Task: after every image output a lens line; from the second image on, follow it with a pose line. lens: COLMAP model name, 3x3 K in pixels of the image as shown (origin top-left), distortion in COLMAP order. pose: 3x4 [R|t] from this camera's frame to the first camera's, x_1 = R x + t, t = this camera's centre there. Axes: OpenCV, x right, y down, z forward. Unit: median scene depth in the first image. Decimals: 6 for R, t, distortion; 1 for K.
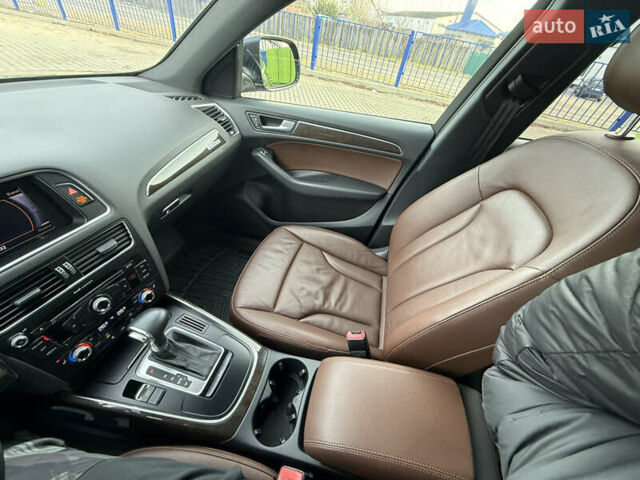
lens RADIAL K [[255.5, 0, 318.8], [0, 255.5, 238.0], [0, 0, 1]] dist [-0.001115, -0.000065]
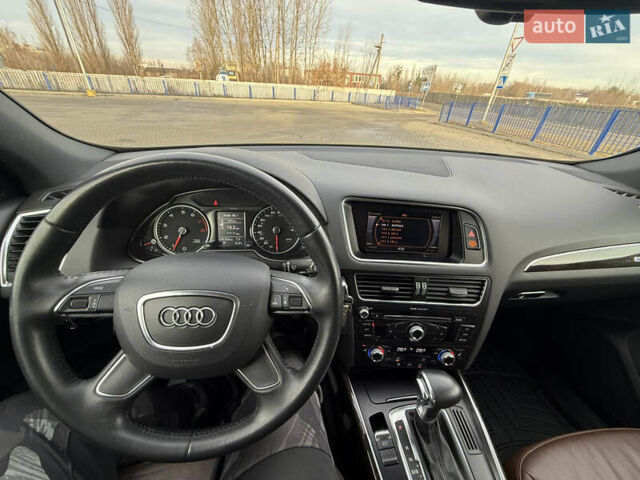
lens RADIAL K [[255.5, 0, 318.8], [0, 255.5, 238.0], [0, 0, 1]] dist [-0.001115, -0.000065]
pose [[0.360148, 0.368231, -0.857146, -0.241574], [-0.620303, 0.780788, 0.074795, 0.121217], [0.696791, 0.504753, 0.509614, 0.026363]]
